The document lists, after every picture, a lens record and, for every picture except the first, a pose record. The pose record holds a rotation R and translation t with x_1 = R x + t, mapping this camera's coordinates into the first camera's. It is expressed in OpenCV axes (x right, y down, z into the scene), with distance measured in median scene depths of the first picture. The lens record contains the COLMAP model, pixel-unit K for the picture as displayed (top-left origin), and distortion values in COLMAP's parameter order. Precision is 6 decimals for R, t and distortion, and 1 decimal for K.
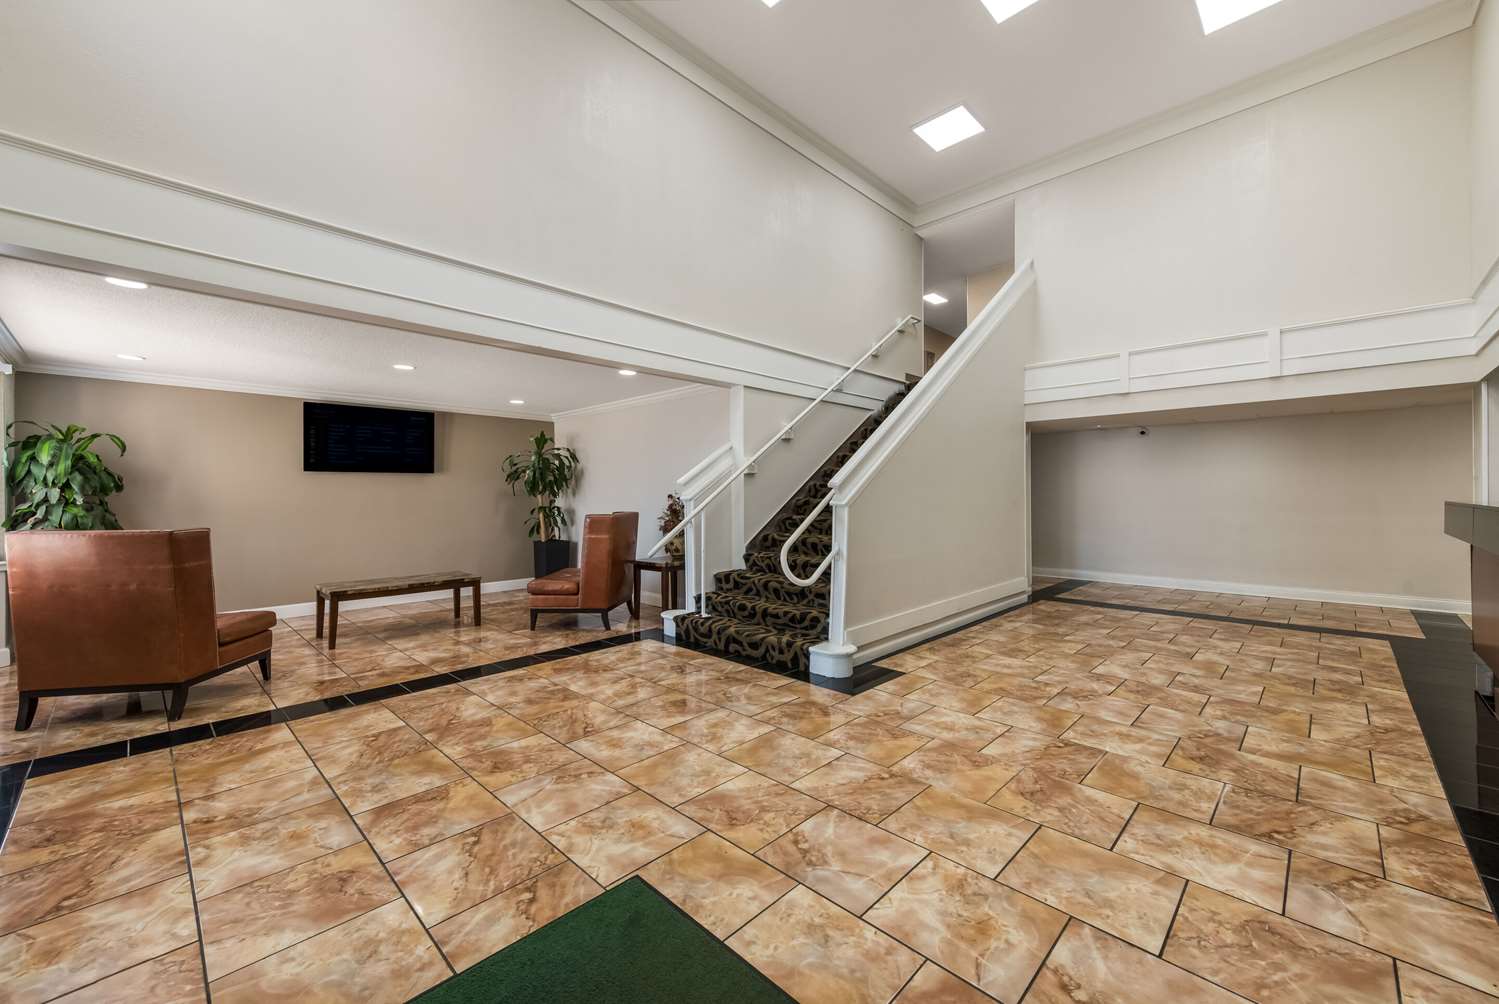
lens RADIAL K [[586.5, 0, 749.5], [0, 586.5, 502.0], [0, 0, 1]] dist [0.019575, 0.000016]
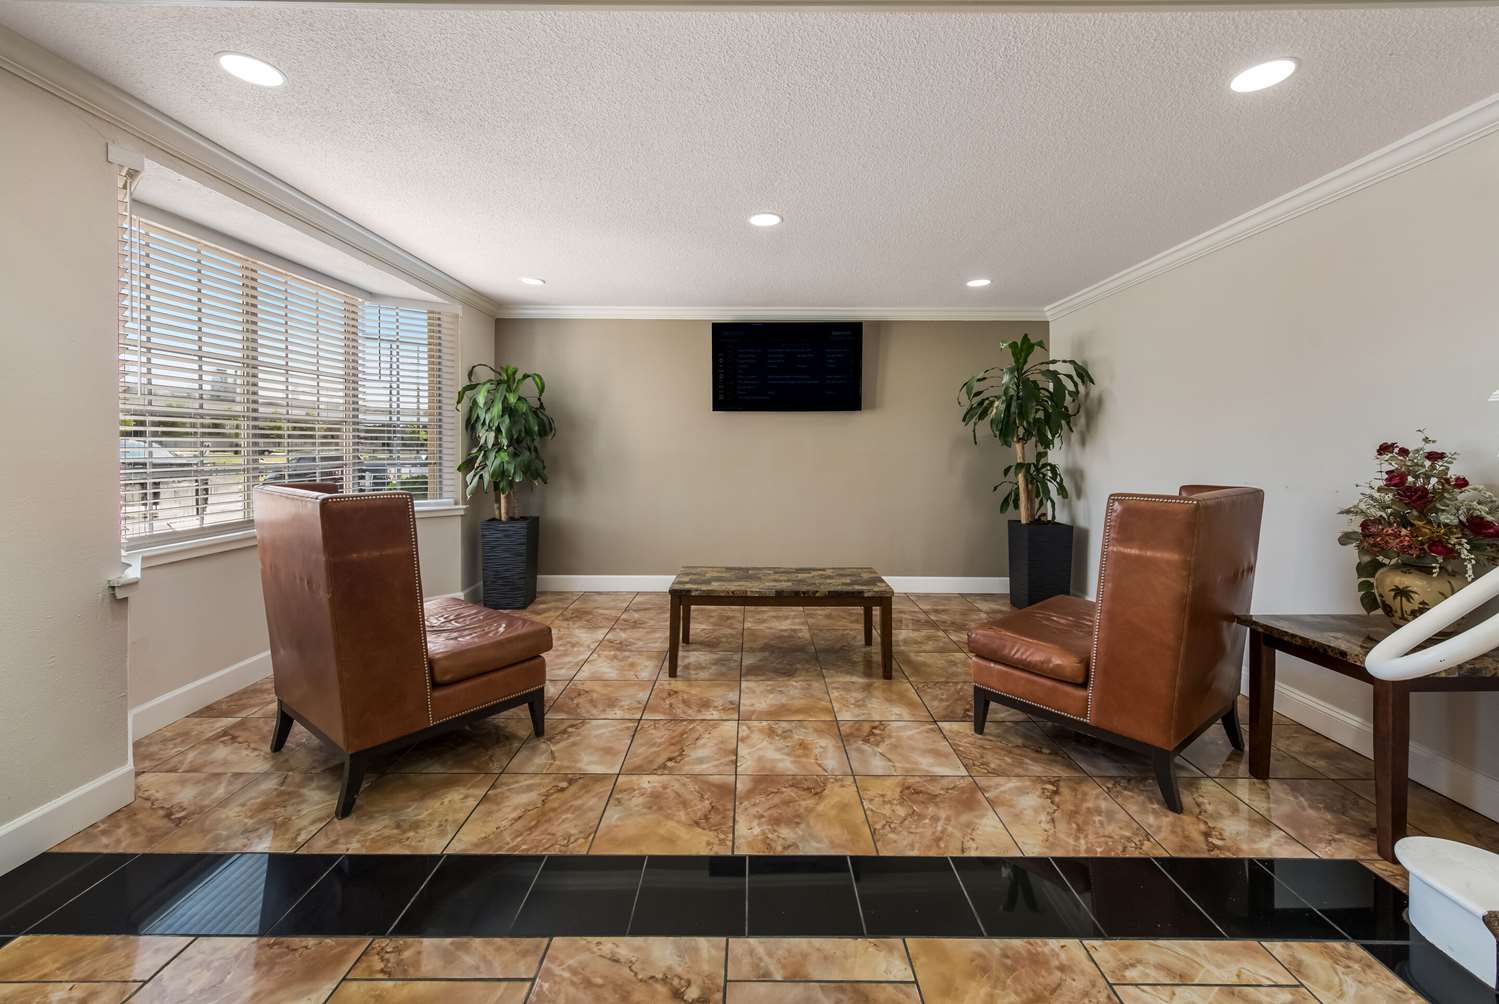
lens RADIAL K [[605.2, 0, 751.2], [0, 605.2, 451.2], [0, 0, 1]] dist [0.000597, 0.000005]
pose [[0.699500, 0.016048, -0.714452, -0.156058], [-0.016746, 0.999841, 0.006063, -0.004671], [0.714436, 0.007724, 0.699658, 0.536873]]
